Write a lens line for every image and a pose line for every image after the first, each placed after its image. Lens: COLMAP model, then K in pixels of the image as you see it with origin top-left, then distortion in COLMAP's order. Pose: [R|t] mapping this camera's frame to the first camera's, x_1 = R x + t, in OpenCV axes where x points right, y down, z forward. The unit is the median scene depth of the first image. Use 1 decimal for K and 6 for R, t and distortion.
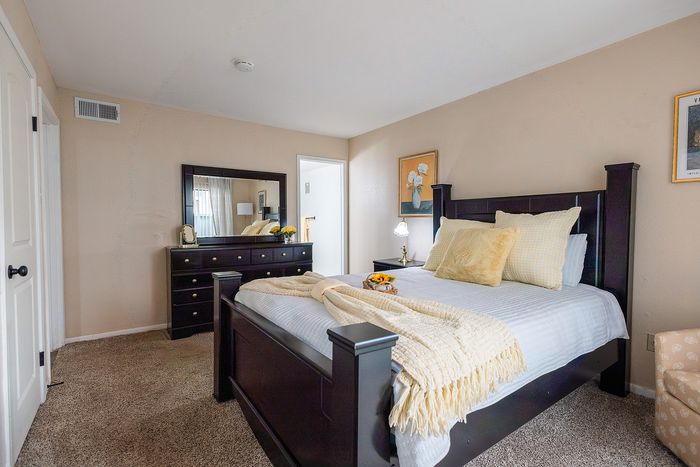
lens RADIAL K [[321.3, 0, 350.0], [0, 321.3, 233.5], [0, 0, 1]] dist [0.009394, -0.000935]
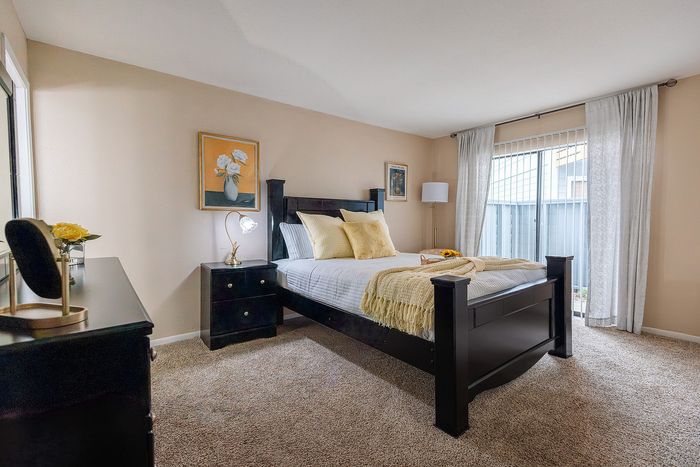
lens RADIAL K [[321.3, 0, 350.0], [0, 321.3, 233.5], [0, 0, 1]] dist [0.009394, -0.000935]
pose [[-0.062138, -0.043929, 0.997100, -0.678952], [0.039346, 0.998147, 0.046427, -0.017584], [-0.997292, 0.042117, -0.060294, 0.748173]]
